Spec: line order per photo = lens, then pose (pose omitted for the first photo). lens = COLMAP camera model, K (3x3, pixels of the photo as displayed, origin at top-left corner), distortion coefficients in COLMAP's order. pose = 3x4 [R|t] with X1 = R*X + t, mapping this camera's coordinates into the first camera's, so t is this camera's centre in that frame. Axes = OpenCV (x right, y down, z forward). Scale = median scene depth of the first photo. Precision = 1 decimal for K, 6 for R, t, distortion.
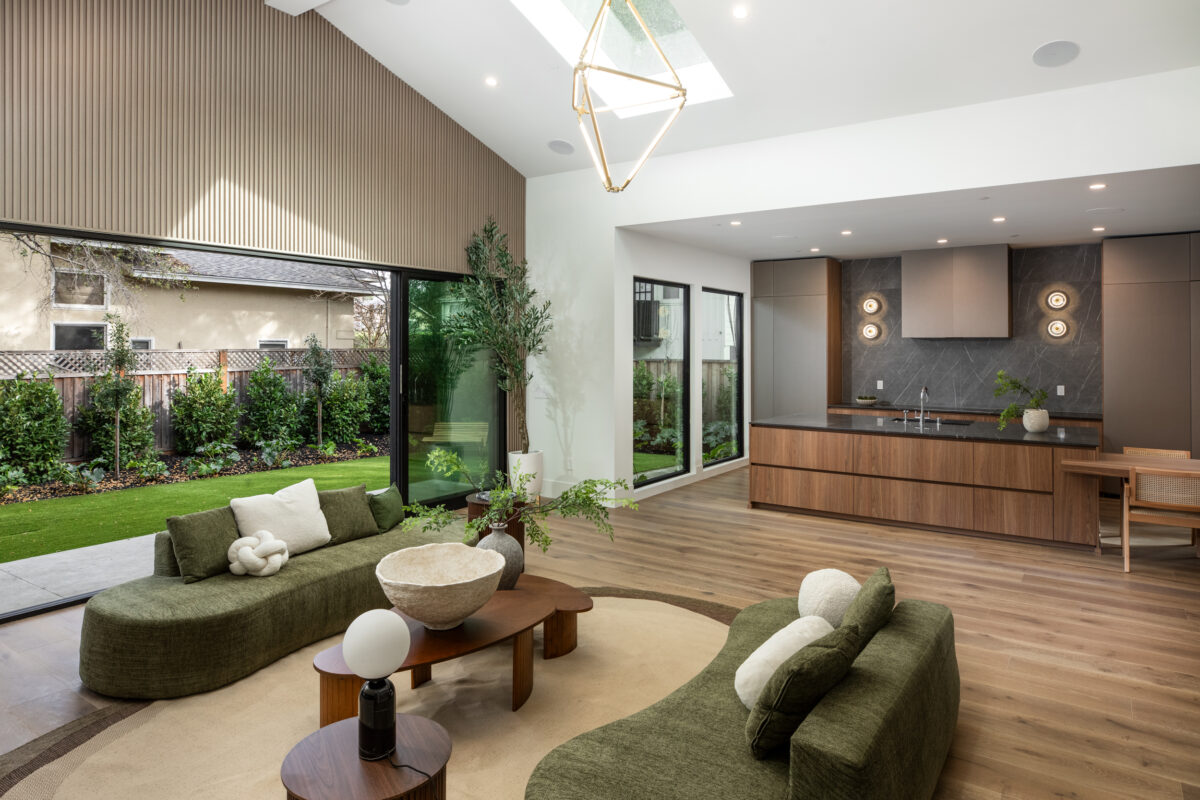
lens RADIAL K [[740.3, 0, 597.5], [0, 740.3, 341.9], [0, 0, 1]] dist [0.002318, 0.000741]
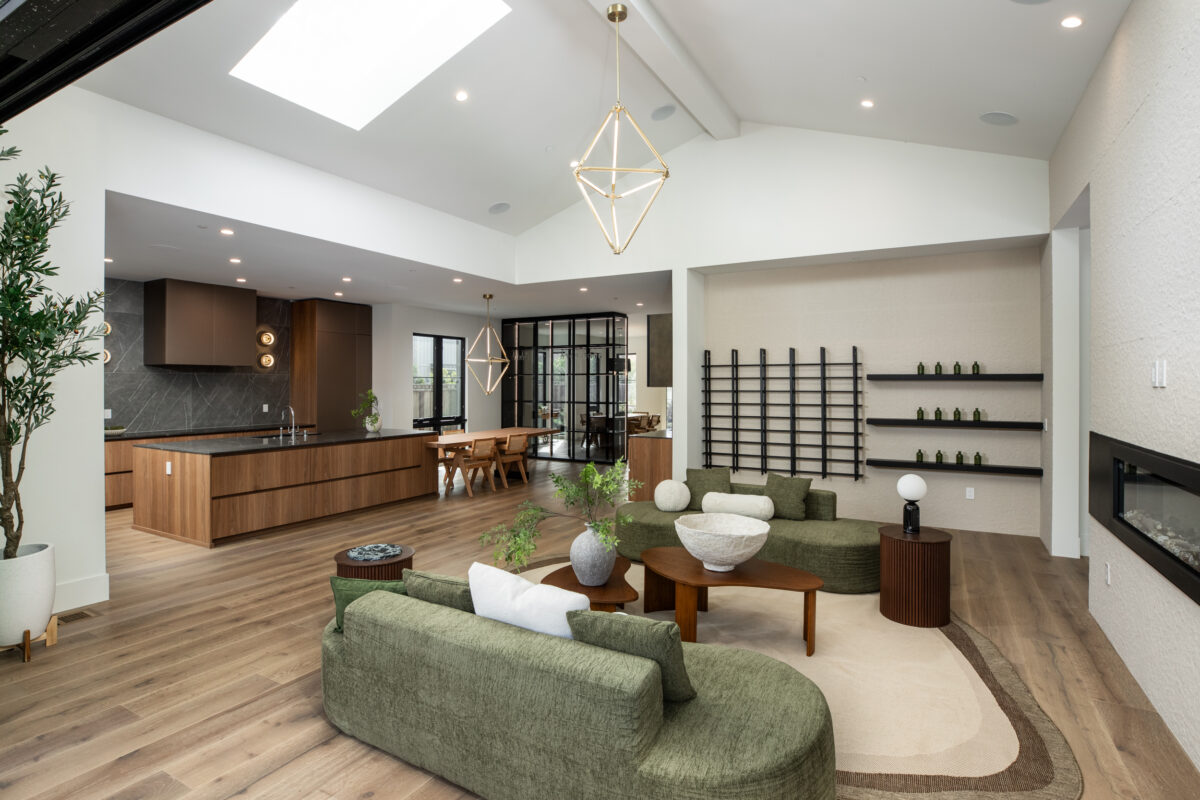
lens RADIAL K [[614.4, 0, 621.3], [0, 614.4, 383.5], [0, 0, 1]] dist [-0.004146, -0.001229]
pose [[-0.139294, -0.001690, 0.990250, -0.534081], [-0.006178, 0.999981, 0.000838, 0.017058], [-0.990232, -0.006001, -0.139302, 0.533809]]
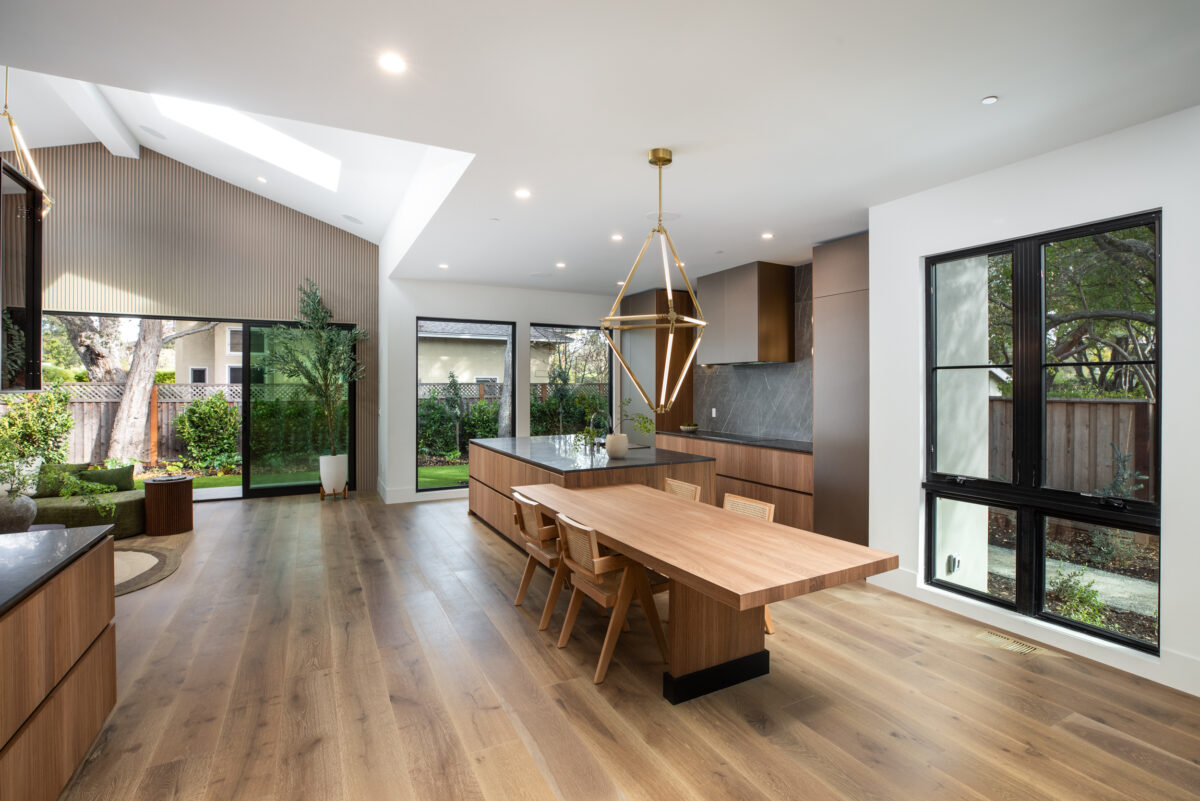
lens RADIAL K [[618.4, 0, 638.6], [0, 618.4, 384.5], [0, 0, 1]] dist [-0.003586, -0.000761]
pose [[0.889164, -0.002809, -0.457580, 0.766505], [0.004259, 0.999989, 0.002137, 0.020224], [0.457568, -0.003849, 0.889166, 0.239016]]
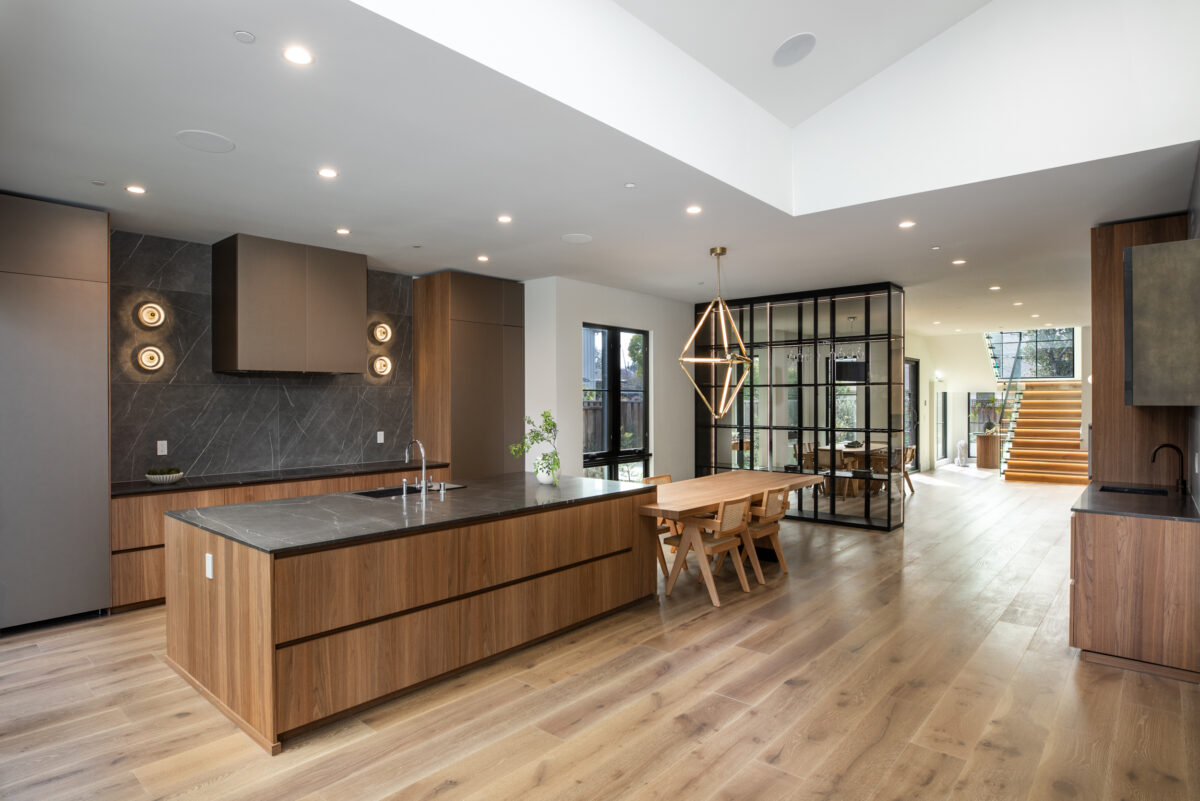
lens RADIAL K [[673.0, 0, 560.4], [0, 673.0, 404.7], [0, 0, 1]] dist [-0.023043, 0.000178]
pose [[0.126402, -0.009329, 0.991935, -0.130984], [-0.002412, 0.999950, 0.009712, 0.019097], [-0.991976, -0.003621, 0.126373, 0.694851]]
